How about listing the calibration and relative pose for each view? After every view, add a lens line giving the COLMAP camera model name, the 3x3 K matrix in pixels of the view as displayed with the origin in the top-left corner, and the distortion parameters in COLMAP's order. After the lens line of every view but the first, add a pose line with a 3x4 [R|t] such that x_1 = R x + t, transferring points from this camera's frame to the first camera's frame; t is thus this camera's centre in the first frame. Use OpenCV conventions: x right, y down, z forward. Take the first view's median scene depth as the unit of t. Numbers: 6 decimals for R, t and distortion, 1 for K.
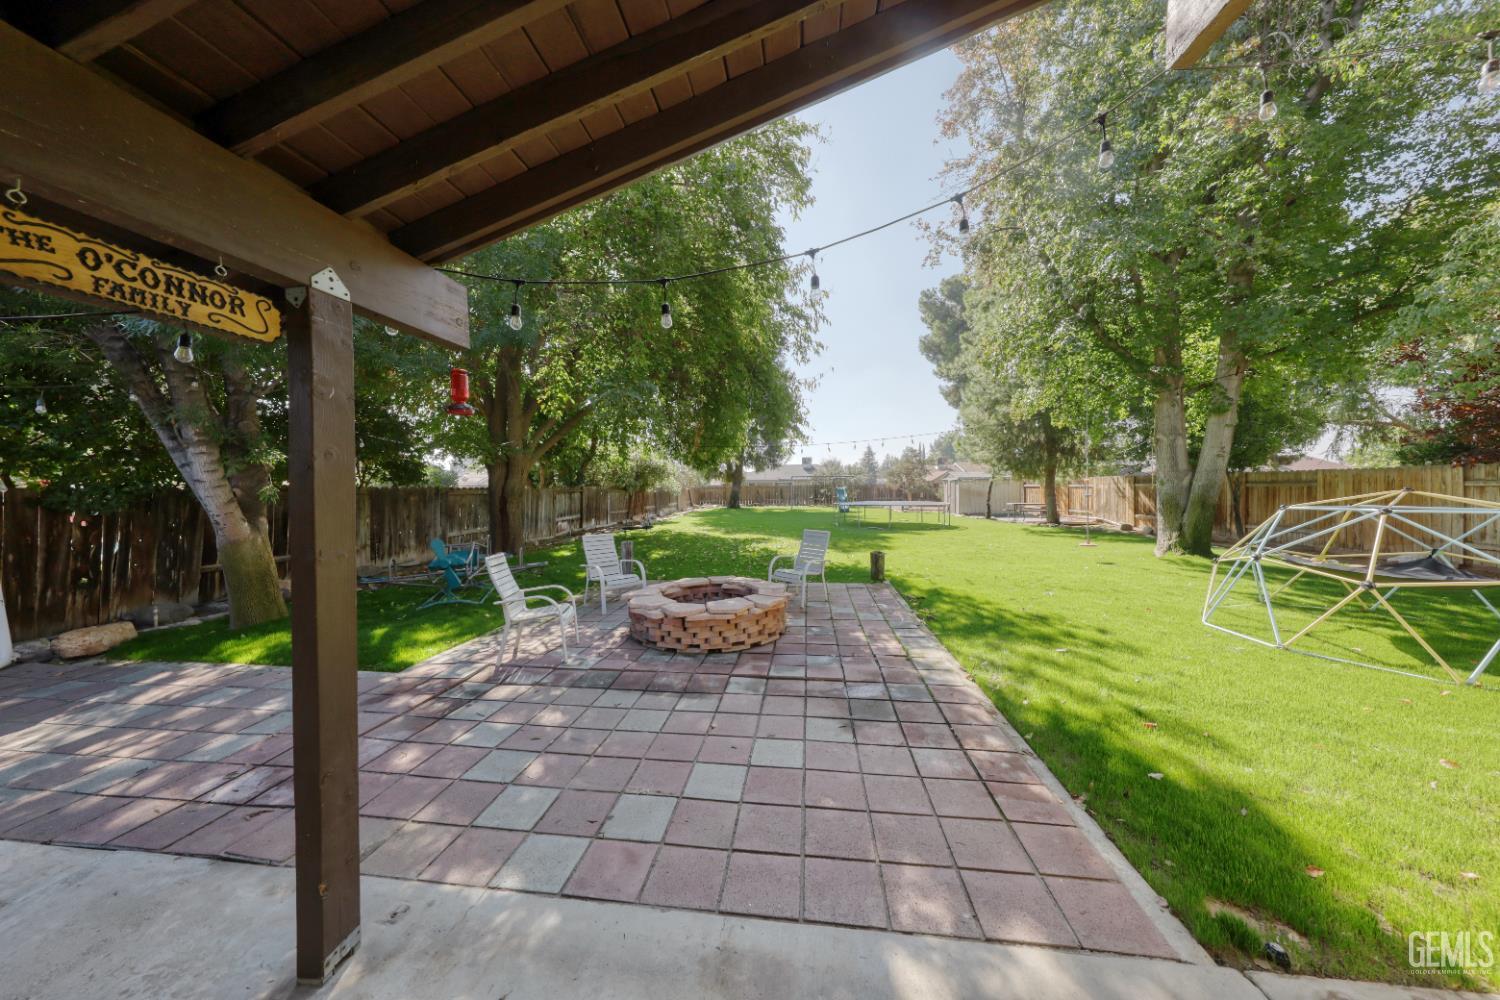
lens RADIAL K [[469.7, 0, 748.2], [0, 469.7, 498.5], [0, 0, 1]] dist [0.001840, -0.000372]
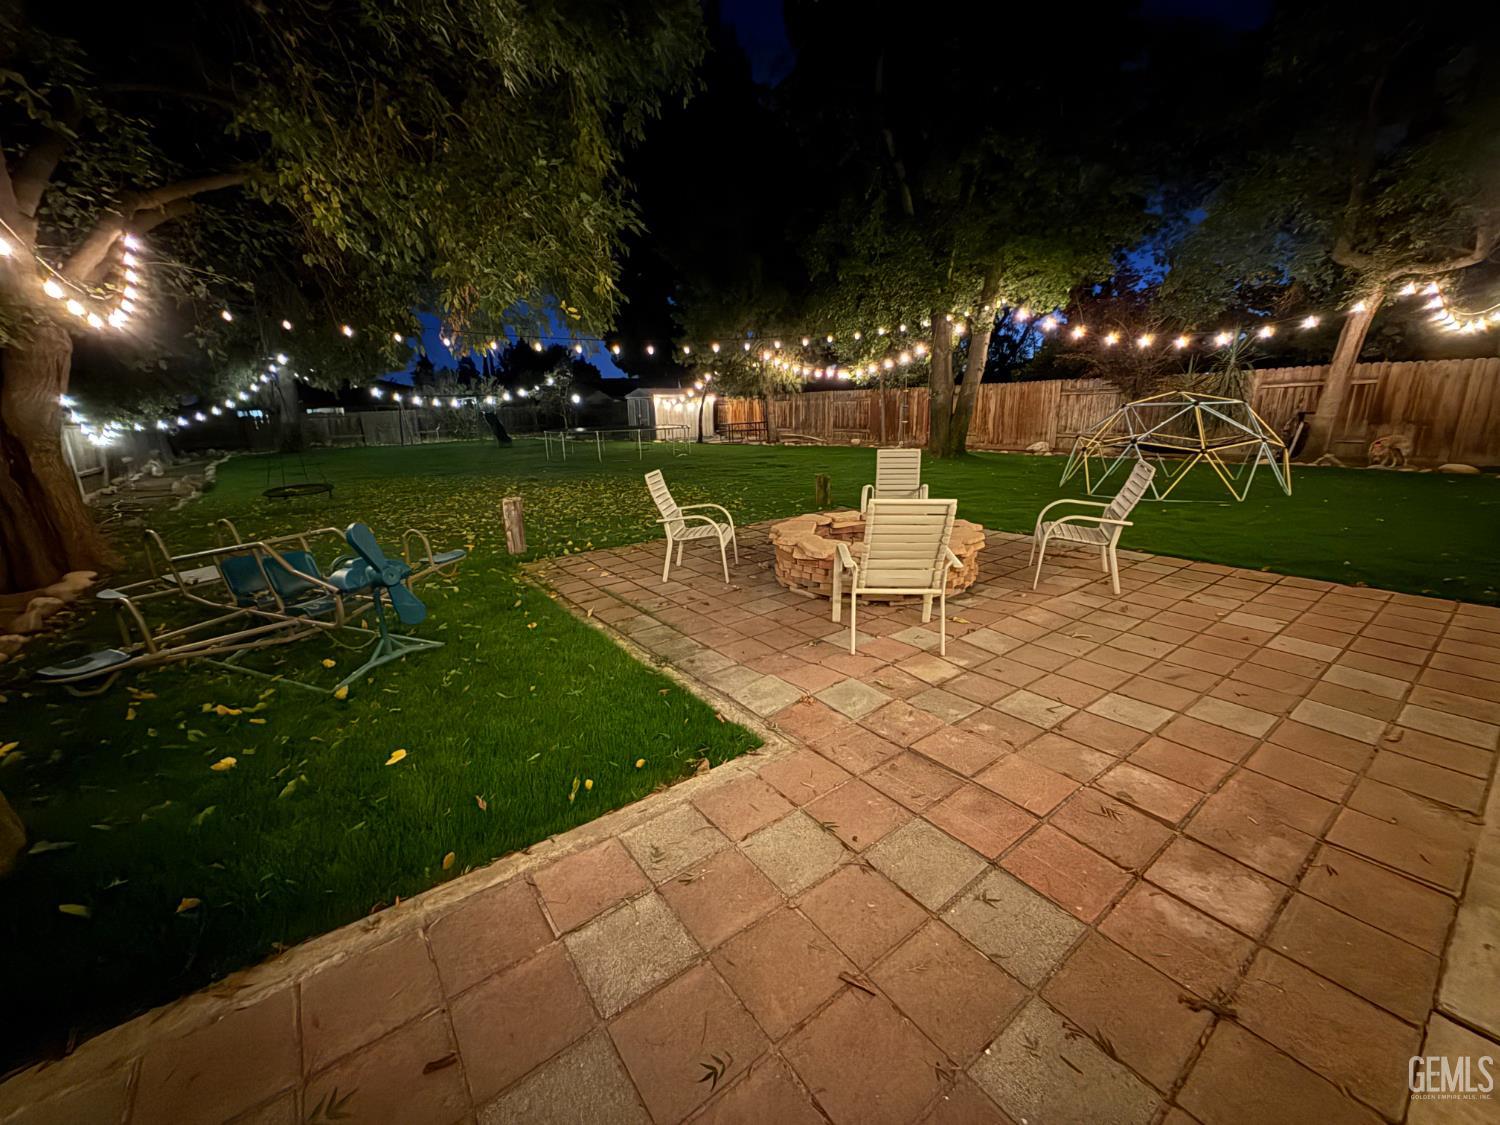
lens RADIAL K [[595.2, 0, 742.0], [0, 595.2, 561.3], [0, 0, 1]] dist [0.000395, 0.001028]
pose [[0.720678, -0.189115, 0.666977, -0.517744], [0.040155, 0.971846, 0.232169, 0.006941], [-0.692106, -0.140537, 0.707982, 0.257345]]
